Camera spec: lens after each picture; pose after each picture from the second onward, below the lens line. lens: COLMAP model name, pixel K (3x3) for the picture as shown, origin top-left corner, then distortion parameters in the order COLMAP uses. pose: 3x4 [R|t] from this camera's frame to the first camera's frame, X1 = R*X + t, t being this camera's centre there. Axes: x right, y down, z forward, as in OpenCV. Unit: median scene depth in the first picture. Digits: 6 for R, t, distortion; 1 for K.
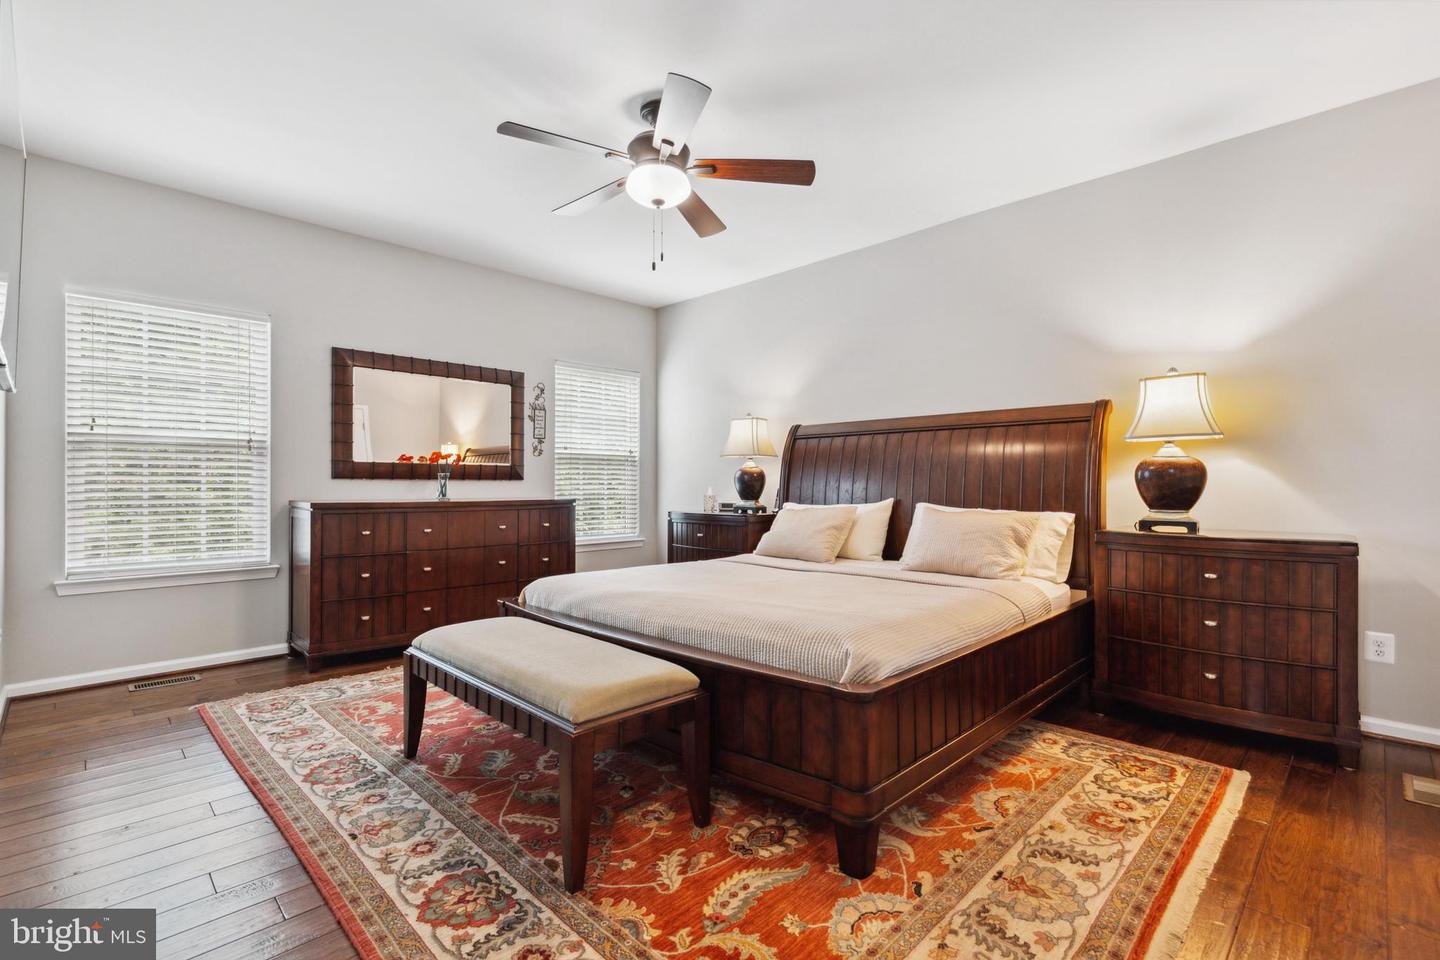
lens RADIAL K [[655.4, 0, 727.4], [0, 655.4, 485.3], [0, 0, 1]] dist [0.000827, 0.000039]
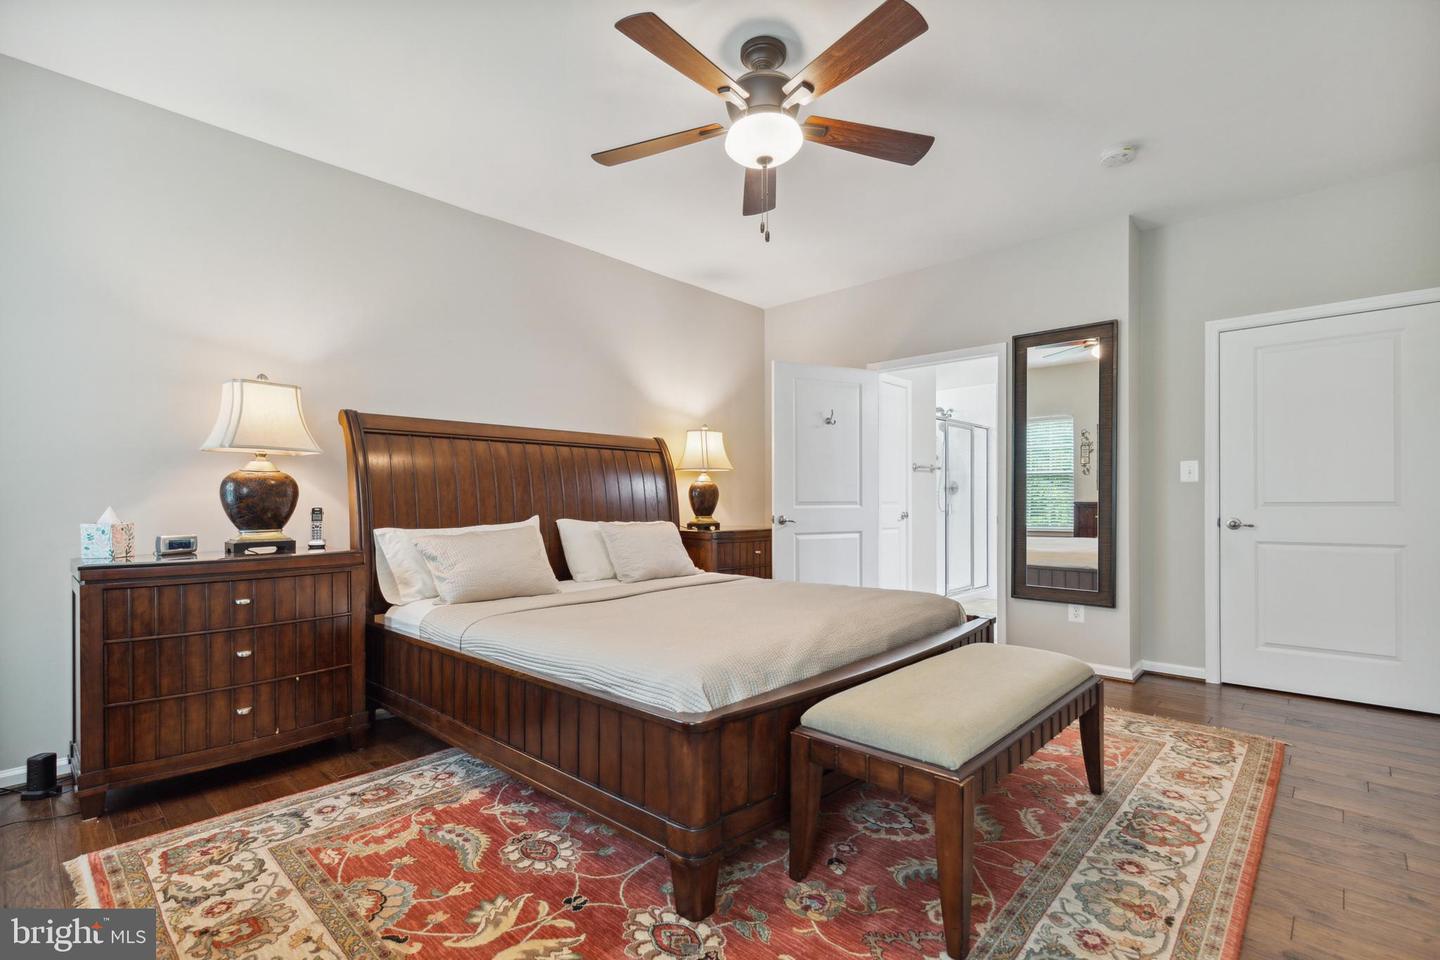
lens RADIAL K [[660.2, 0, 727.8], [0, 660.2, 496.5], [0, 0, 1]] dist [-0.000224, -0.000412]
pose [[-0.030875, 0.006501, 0.999502, -1.264435], [0.008716, 0.999943, -0.006235, 0.002547], [-0.999485, 0.008519, -0.030930, 1.438357]]
